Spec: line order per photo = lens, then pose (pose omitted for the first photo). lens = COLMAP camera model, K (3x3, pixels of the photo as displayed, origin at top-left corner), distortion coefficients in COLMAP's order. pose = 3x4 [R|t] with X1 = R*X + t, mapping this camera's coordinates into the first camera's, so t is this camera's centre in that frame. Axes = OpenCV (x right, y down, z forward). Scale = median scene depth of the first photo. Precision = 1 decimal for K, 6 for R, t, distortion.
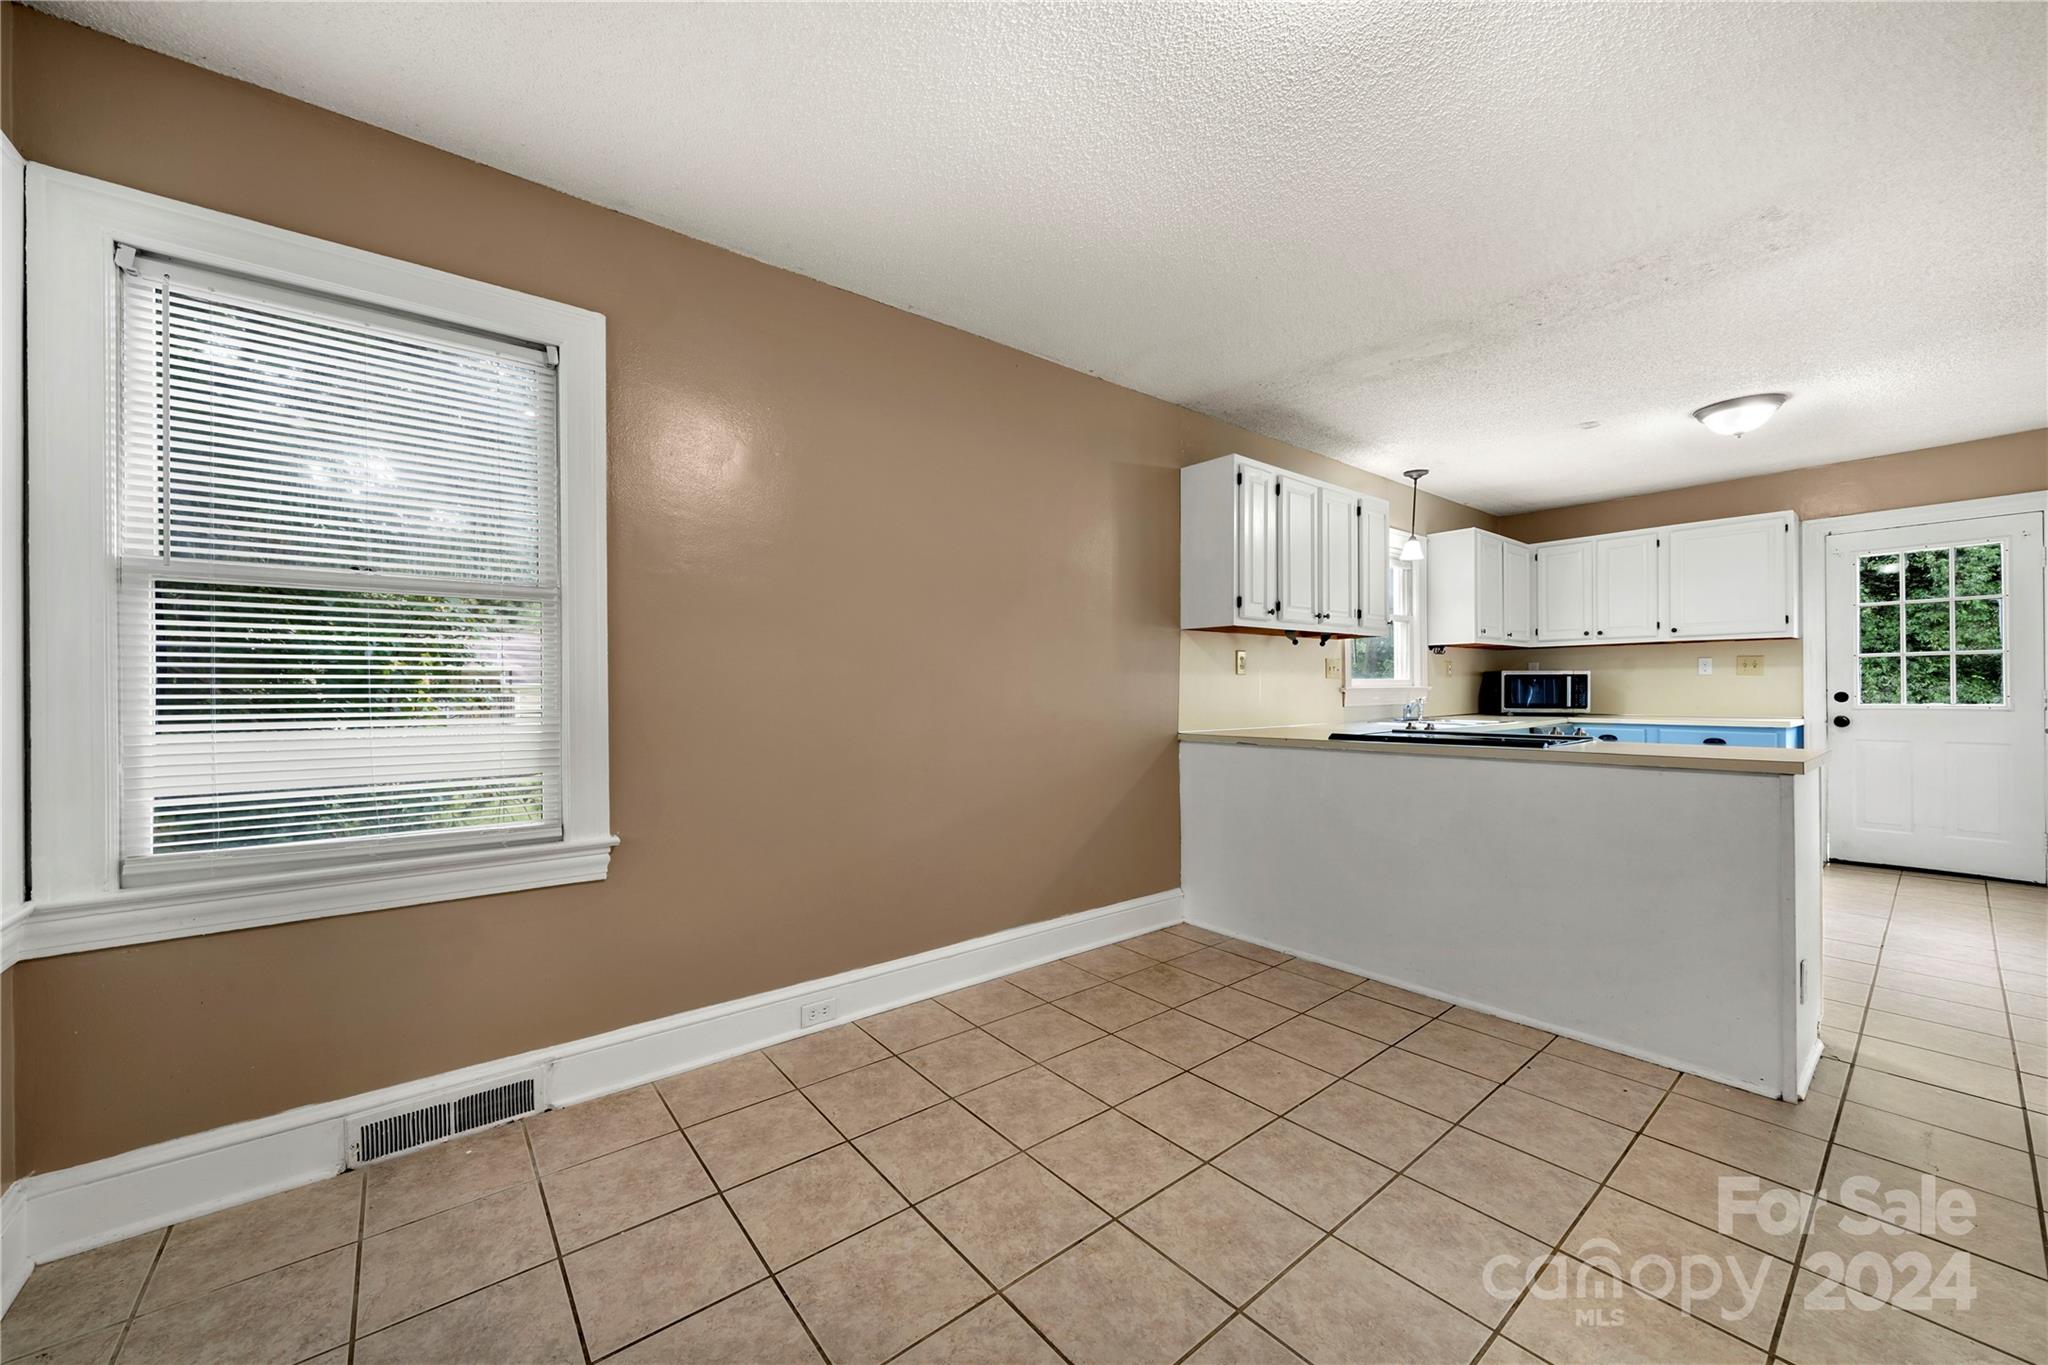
lens RADIAL K [[751.7, 0, 1029.4], [0, 751.7, 696.1], [0, 0, 1]] dist [-0.002858, -0.000918]
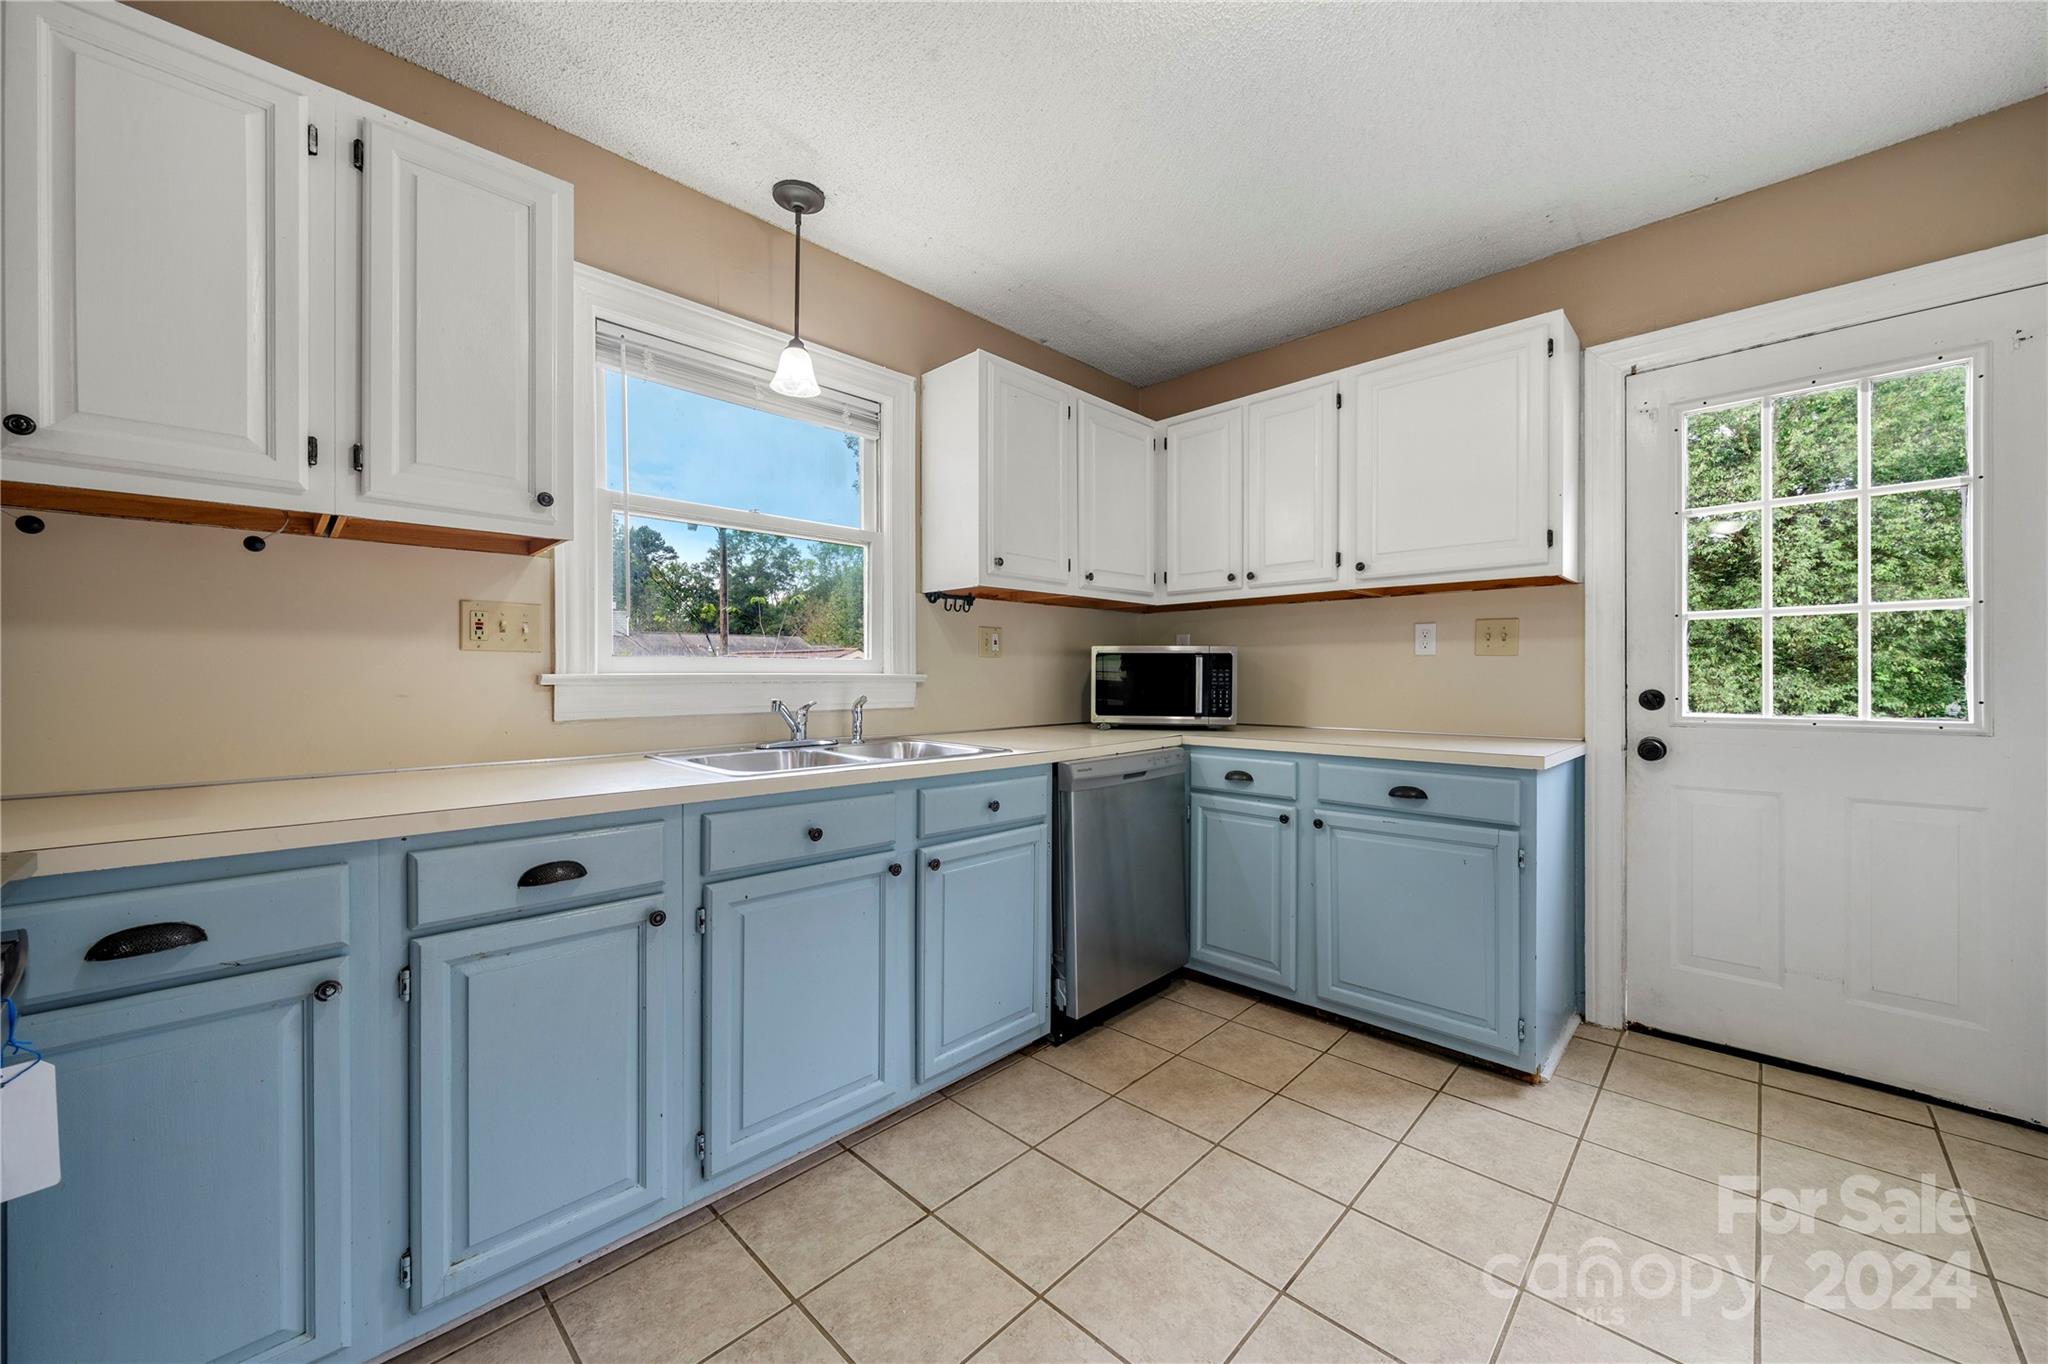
lens RADIAL K [[751.7, 0, 1023.7], [0, 751.7, 686.8], [0, 0, 1]] dist [-0.002858, -0.000918]
pose [[0.993738, 0.004268, 0.111653, 0.586692], [-0.004627, 0.999985, 0.002960, -0.006406], [-0.111639, -0.003458, 0.993743, 0.526816]]
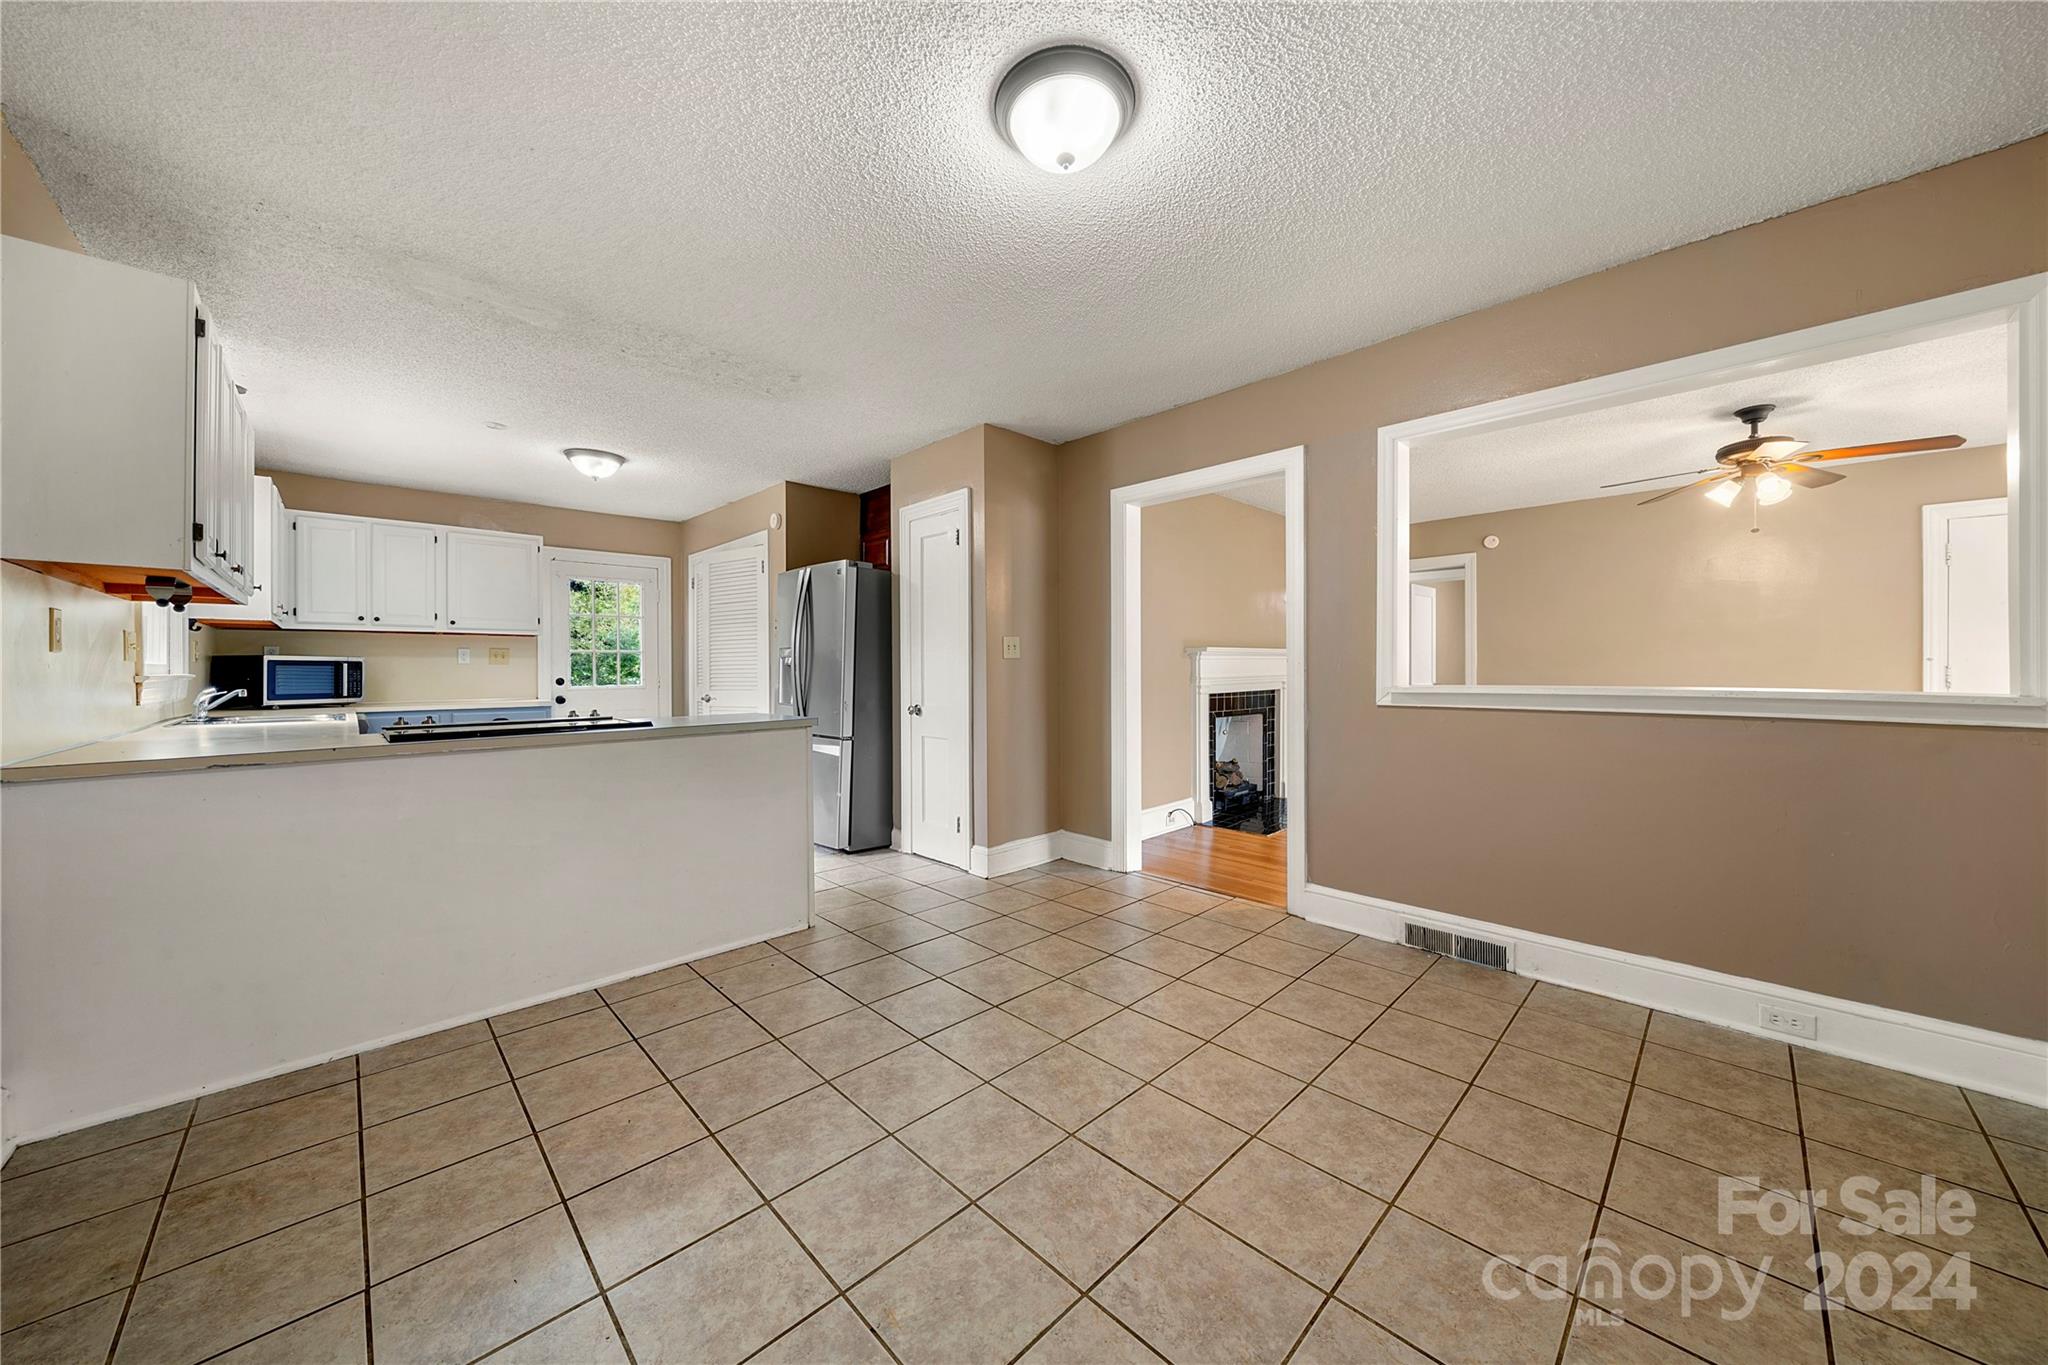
lens RADIAL K [[706.5, 0, 1014.2], [0, 706.5, 662.2], [0, 0, 1]] dist [-0.006209, -0.000549]
pose [[-0.073796, 0.016405, 0.997138, -0.221747], [0.017481, 0.999732, -0.015154, -0.000246], [-0.997120, 0.016312, -0.074063, 0.268840]]
